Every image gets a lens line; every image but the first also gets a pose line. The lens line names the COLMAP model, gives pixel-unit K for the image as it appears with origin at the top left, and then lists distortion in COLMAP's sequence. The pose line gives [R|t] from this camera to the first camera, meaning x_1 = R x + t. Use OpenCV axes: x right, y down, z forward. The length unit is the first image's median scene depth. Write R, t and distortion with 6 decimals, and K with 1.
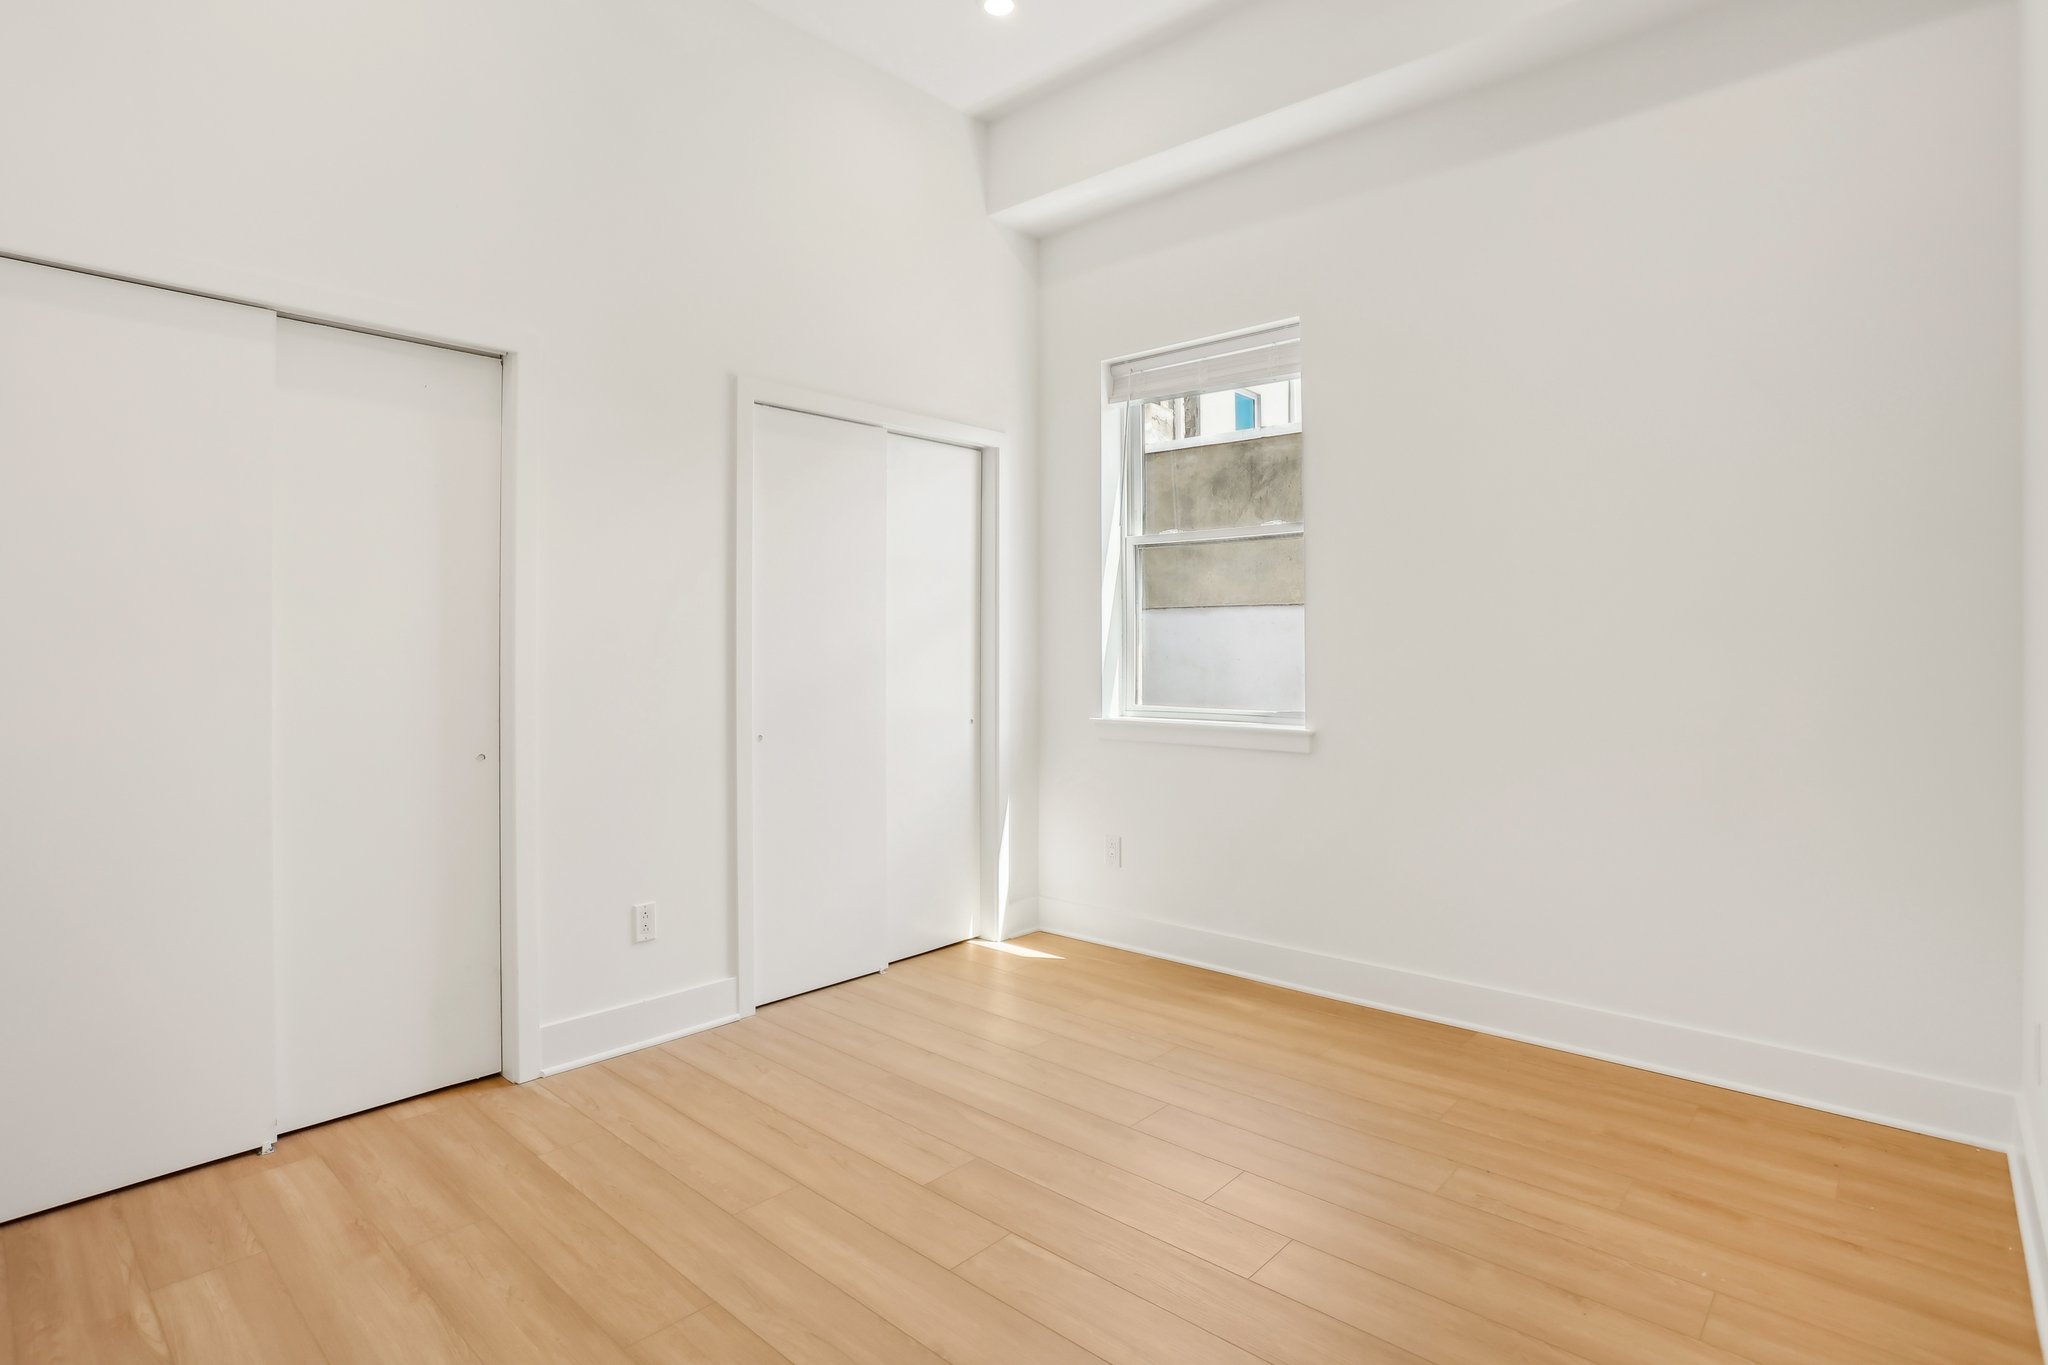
lens RADIAL K [[1058.5, 0, 985.5], [0, 1058.5, 641.1], [0, 0, 1]] dist [-0.063893, 0.027218]
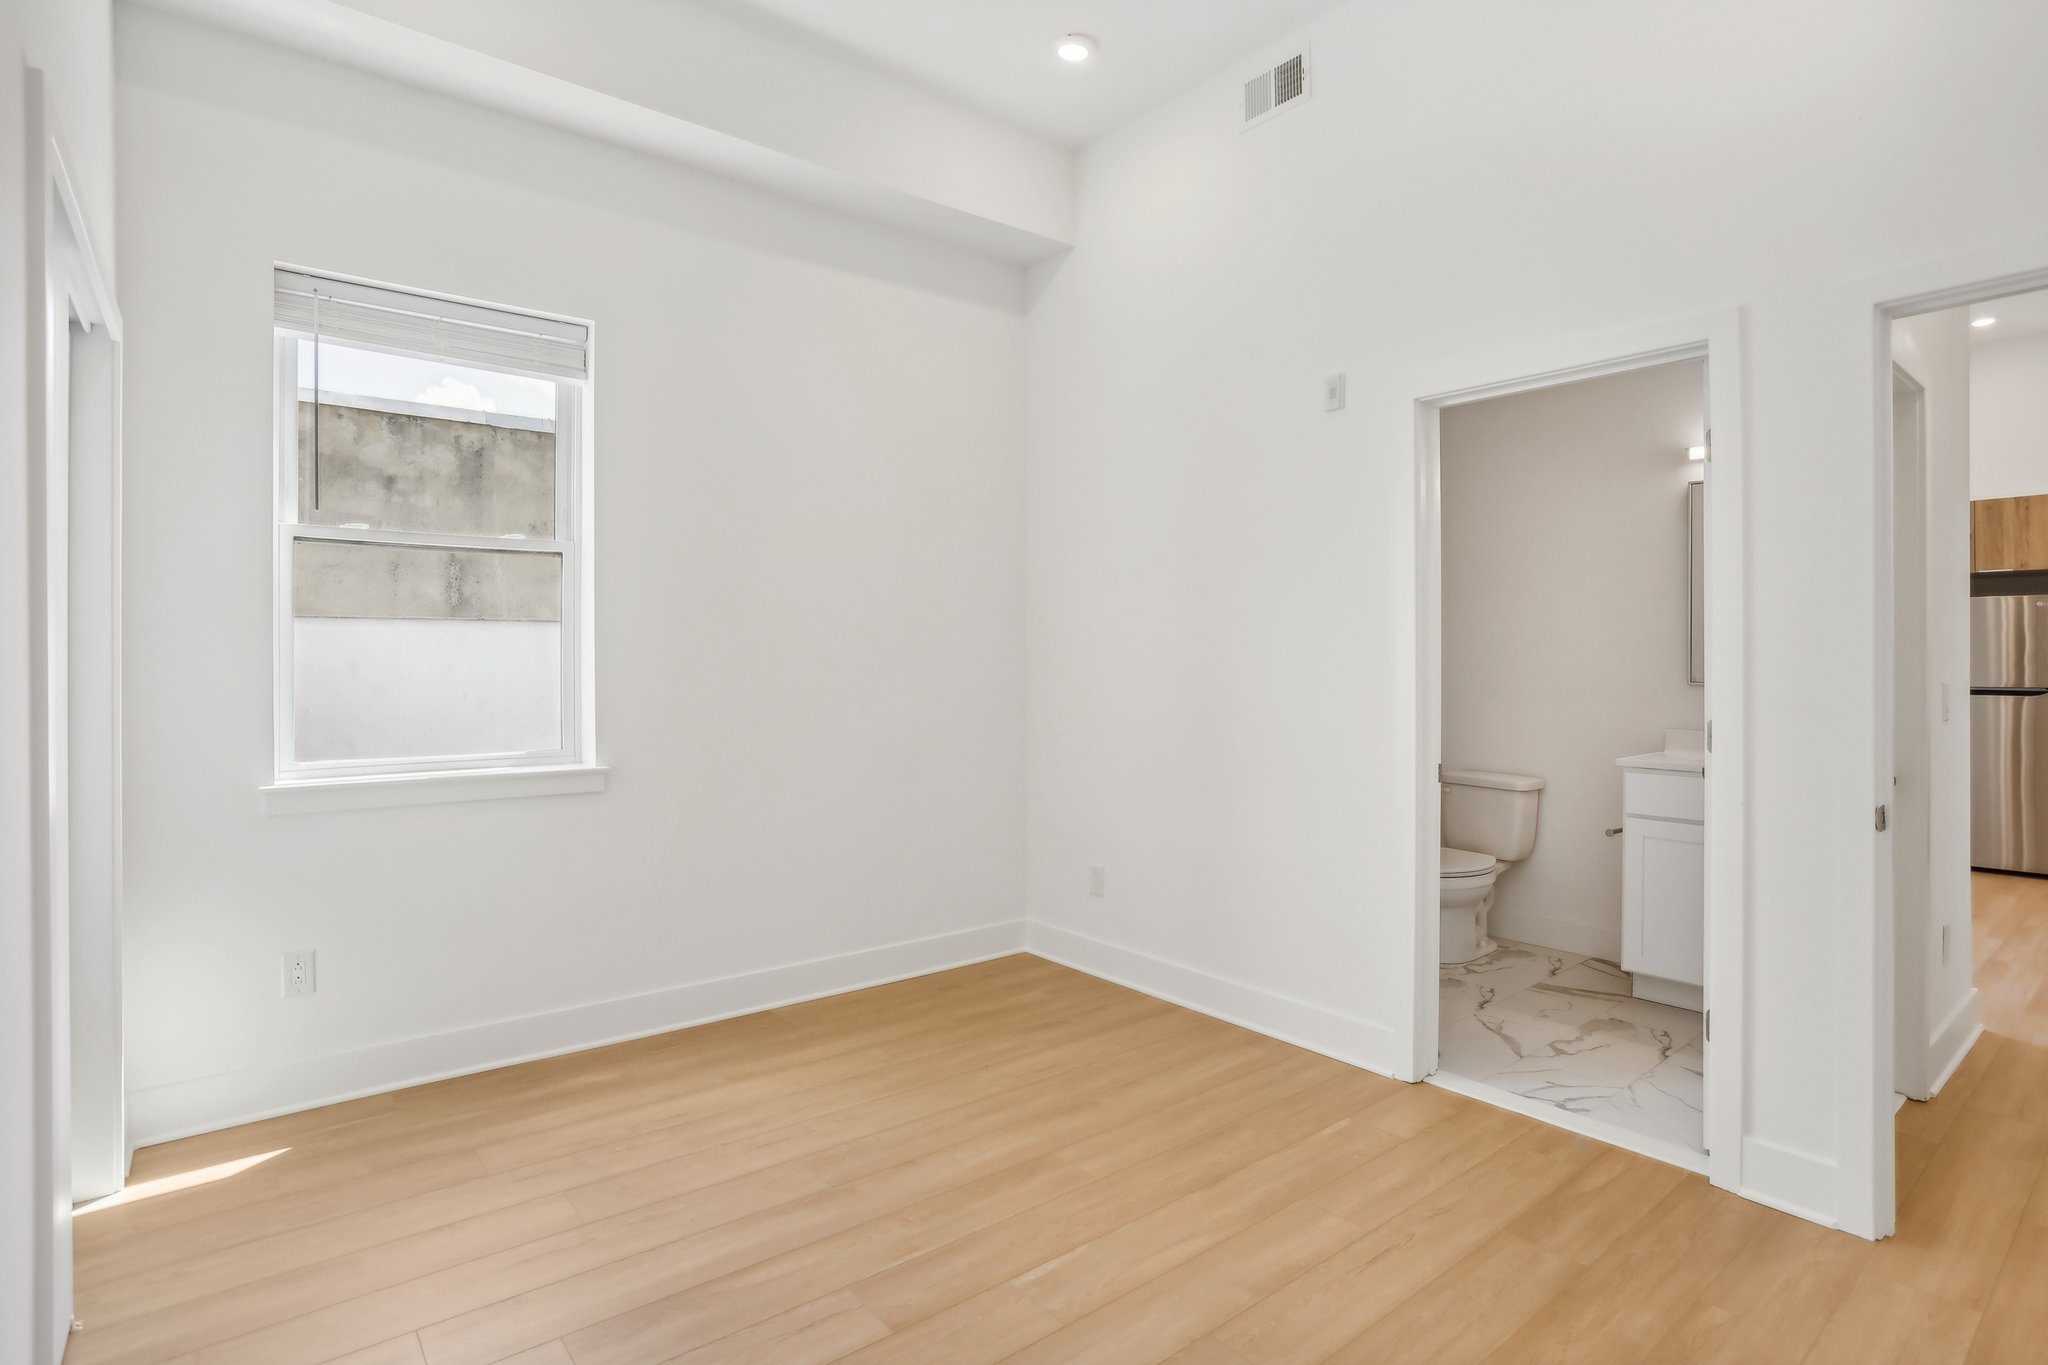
lens RADIAL K [[1107.8, 0, 911.2], [0, 1107.8, 661.9], [0, 0, 1]] dist [-0.043237, -0.000276]
pose [[0.137768, -0.000146, 0.990465, -0.680052], [-0.007999, 0.999967, 0.001260, -0.013378], [-0.990432, -0.008096, 0.137762, 0.638689]]
